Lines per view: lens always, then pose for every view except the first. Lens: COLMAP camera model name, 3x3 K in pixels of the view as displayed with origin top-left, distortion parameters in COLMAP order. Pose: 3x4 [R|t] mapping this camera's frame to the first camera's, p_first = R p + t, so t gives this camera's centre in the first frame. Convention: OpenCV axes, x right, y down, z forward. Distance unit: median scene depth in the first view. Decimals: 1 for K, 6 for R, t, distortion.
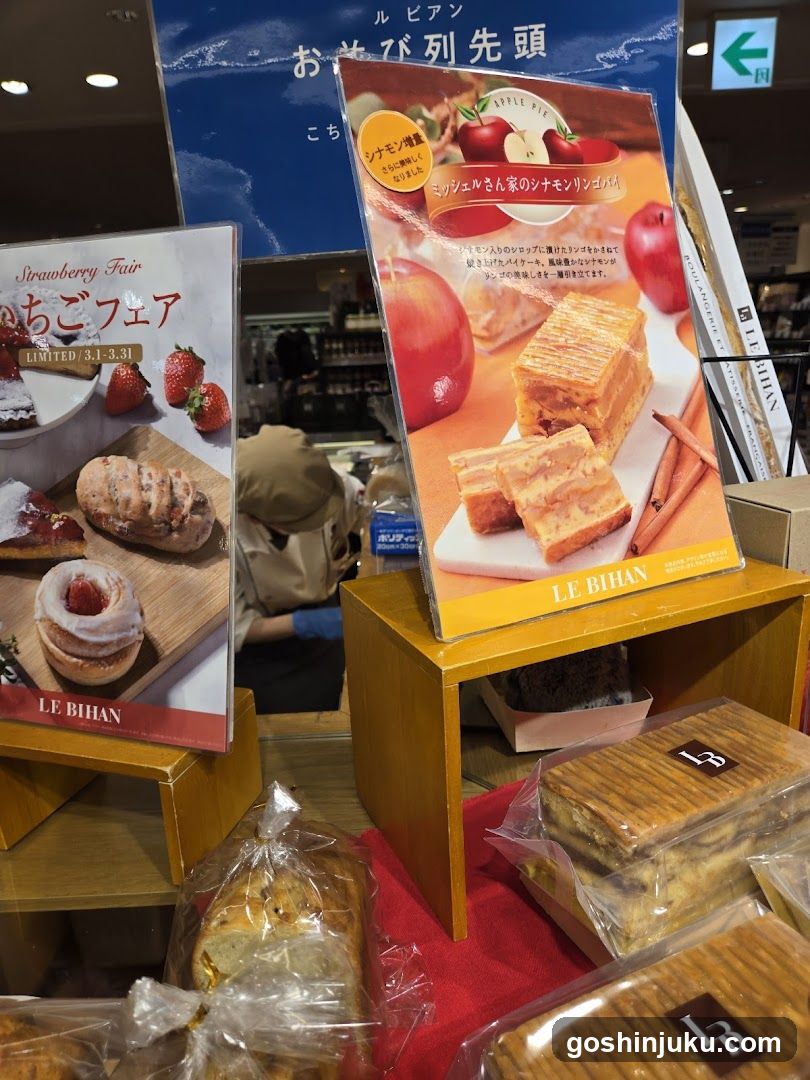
lens RADIAL K [[756.0, 0, 405.0], [0, 756.0, 540.0], [0, 0, 1]] dist [0.063152, -0.087703]
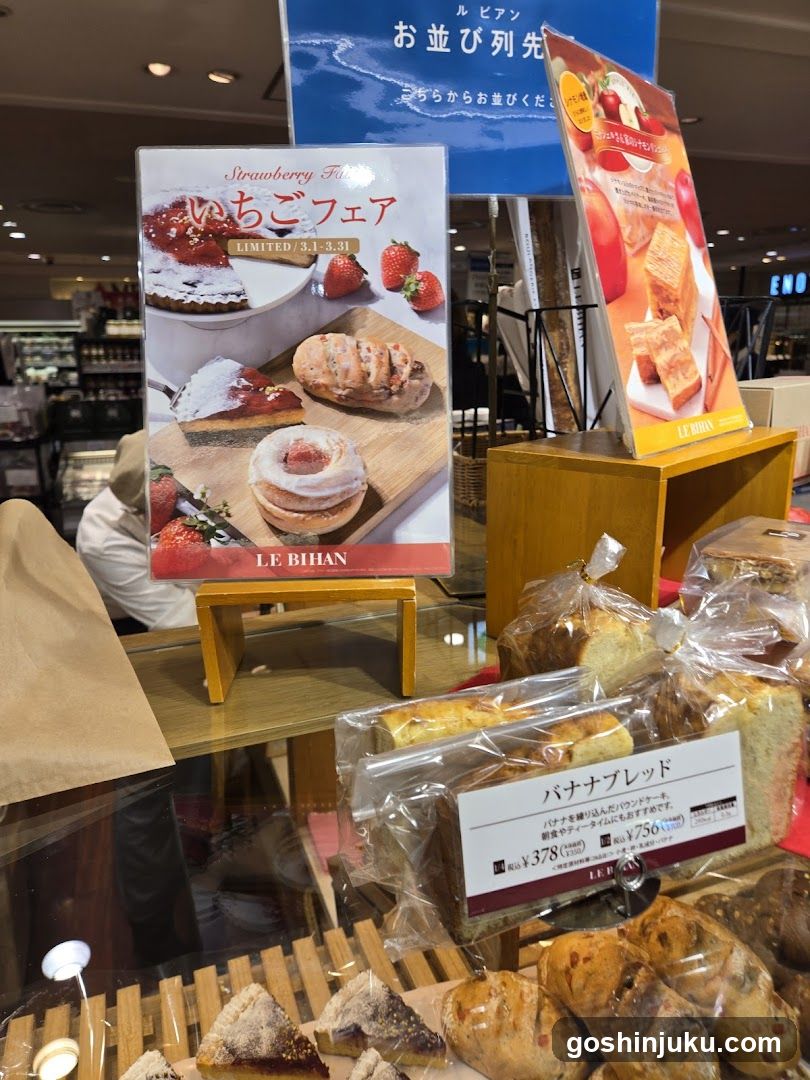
lens RADIAL K [[747.4, 0, 400.0], [0, 747.4, 518.3], [0, 0, 1]] dist [0.078854, -0.092379]
pose [[0.937105, -0.050902, 0.345317, -0.705710], [0.071042, 0.996416, -0.045912, 0.235513], [-0.341742, 0.067556, 0.937363, -0.097626]]
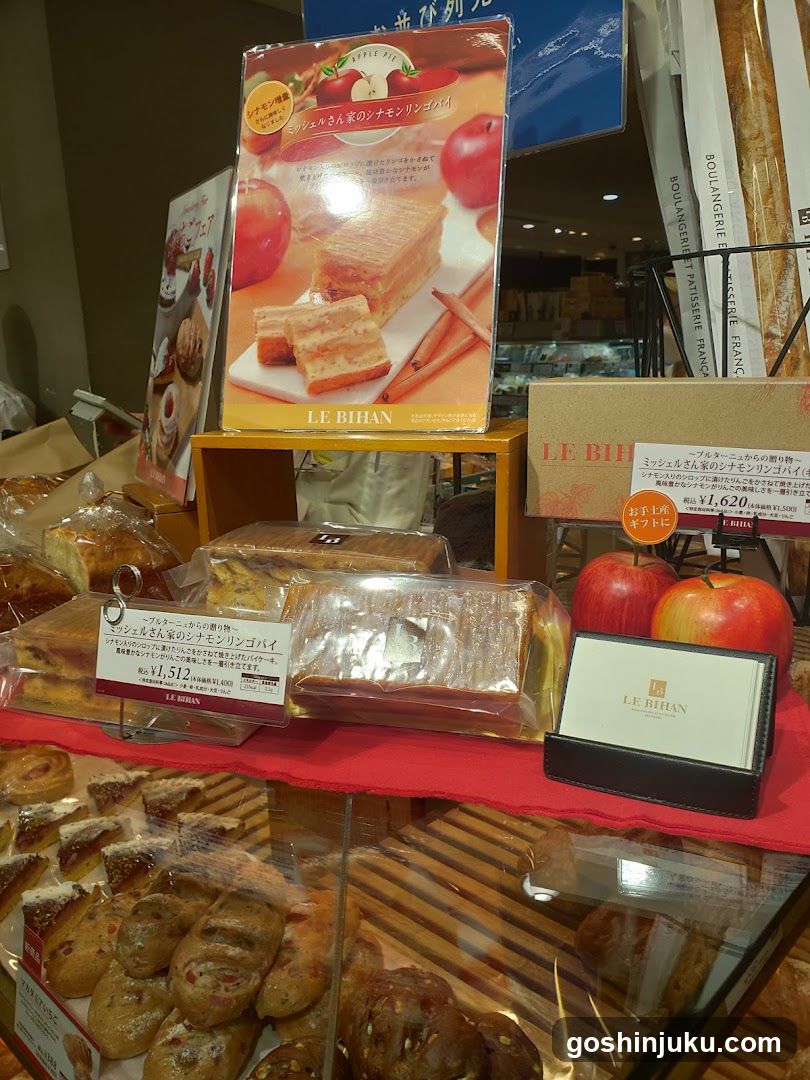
lens RADIAL K [[905.2, 0, 405.0], [0, 905.2, 540.0], [0, 0, 1]] dist [-0.005748, 0.085102]
pose [[0.703819, 0.185452, -0.685745, 1.359933], [-0.202319, 0.977674, 0.056749, 0.147827], [0.680959, 0.098799, 0.725626, -0.030598]]
